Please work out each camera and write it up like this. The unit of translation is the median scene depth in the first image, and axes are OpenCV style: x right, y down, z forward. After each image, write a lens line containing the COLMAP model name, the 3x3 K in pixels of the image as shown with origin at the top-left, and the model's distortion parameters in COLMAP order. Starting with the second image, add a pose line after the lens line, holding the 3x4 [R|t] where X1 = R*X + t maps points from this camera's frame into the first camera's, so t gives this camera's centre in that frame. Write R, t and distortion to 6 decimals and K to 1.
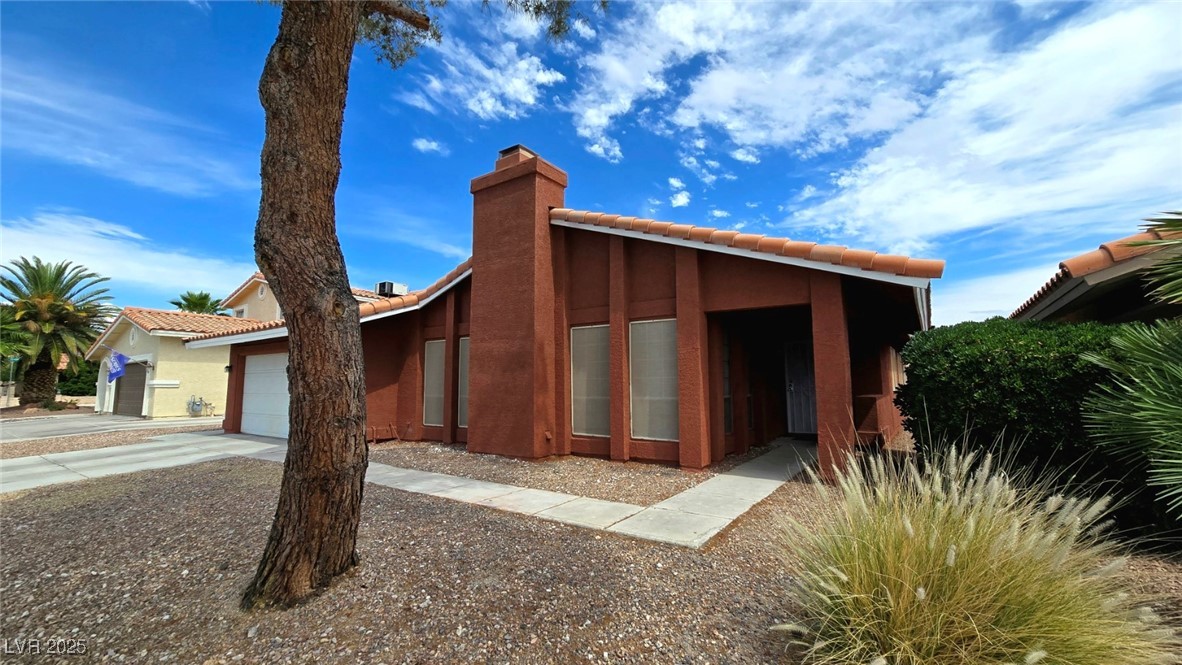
lens RADIAL K [[485.3, 0, 596.6], [0, 485.3, 333.1], [0, 0, 1]] dist [-0.003992, -0.000520]
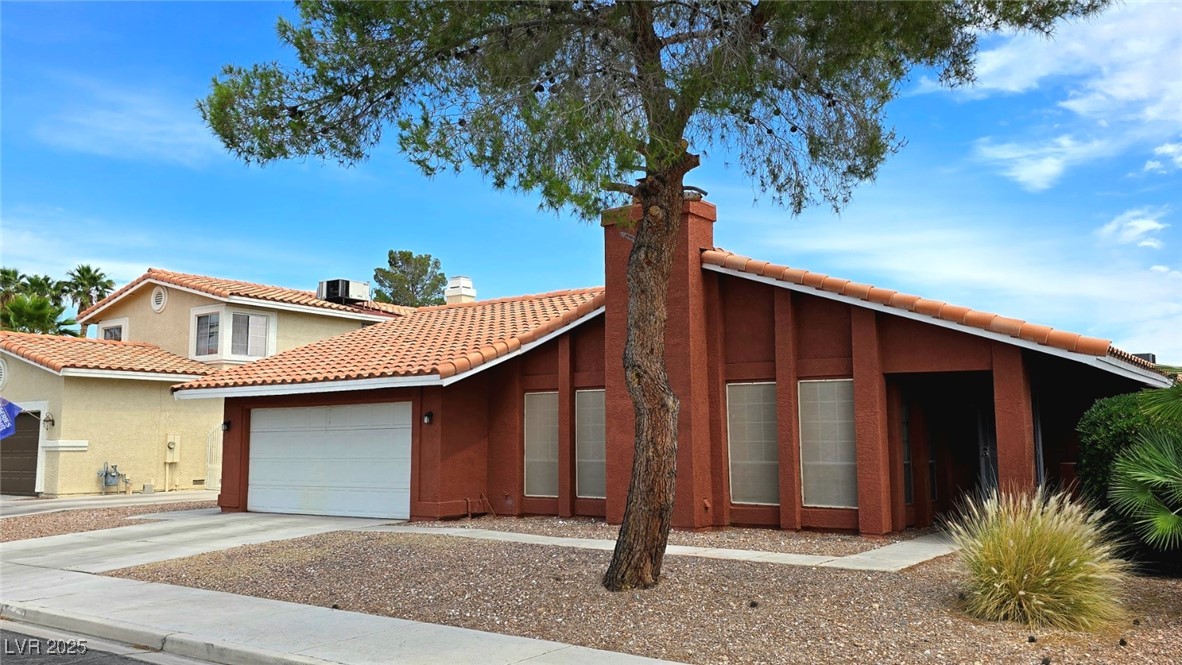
lens RADIAL K [[930.4, 0, 587.8], [0, 930.4, 326.2], [0, 0, 1]] dist [0.052751, -0.005125]
pose [[0.998942, -0.004879, -0.045725, -0.239948], [0.004059, 0.999829, -0.018025, -0.091458], [0.045805, 0.017821, 0.998791, -0.763328]]
